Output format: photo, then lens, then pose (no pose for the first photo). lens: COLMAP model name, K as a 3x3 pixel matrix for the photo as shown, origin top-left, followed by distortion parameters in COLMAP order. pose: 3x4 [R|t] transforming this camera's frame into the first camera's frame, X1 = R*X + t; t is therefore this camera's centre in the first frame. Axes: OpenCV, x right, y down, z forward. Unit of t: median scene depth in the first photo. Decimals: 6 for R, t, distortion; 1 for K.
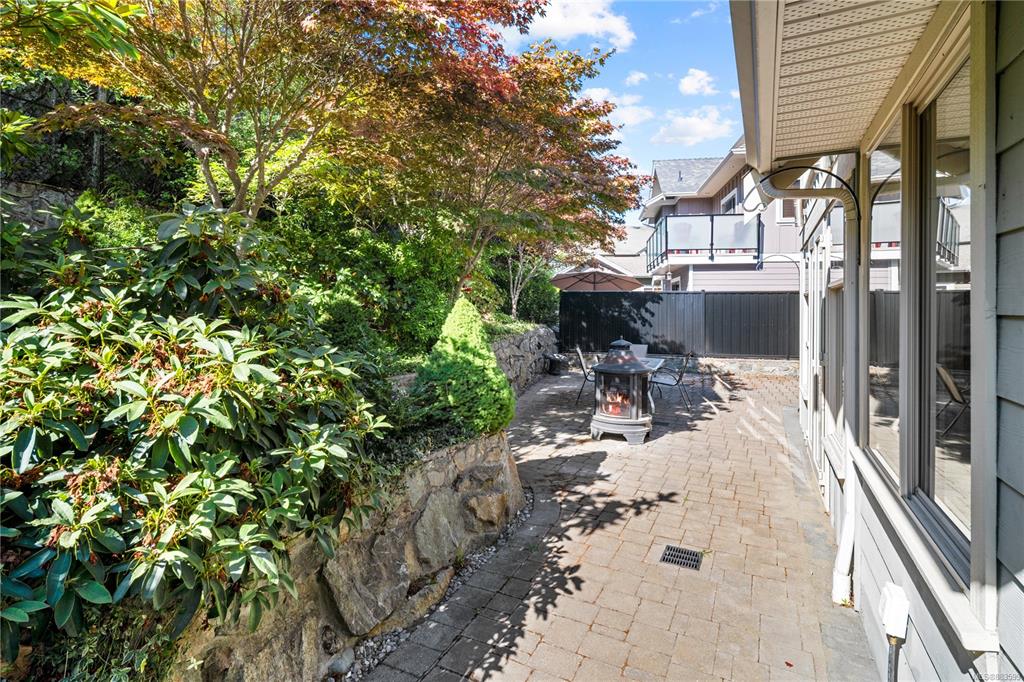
lens RADIAL K [[515.9, 0, 512.3], [0, 515.9, 309.2], [0, 0, 1]] dist [-0.000148, 0.000479]
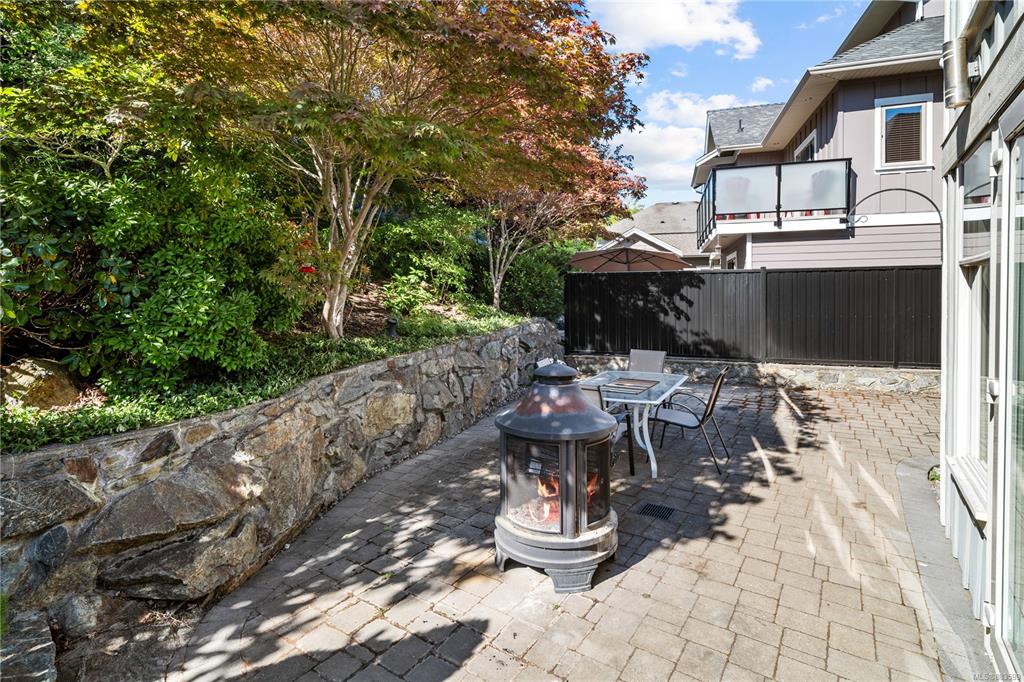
lens RADIAL K [[515.9, 0, 512.3], [0, 515.9, 309.2], [0, 0, 1]] dist [-0.000148, 0.000479]
pose [[0.991825, -0.010130, -0.127200, 0.119819], [0.013406, 0.999599, 0.024926, -0.002733], [0.126896, -0.026427, 0.991564, 0.259932]]
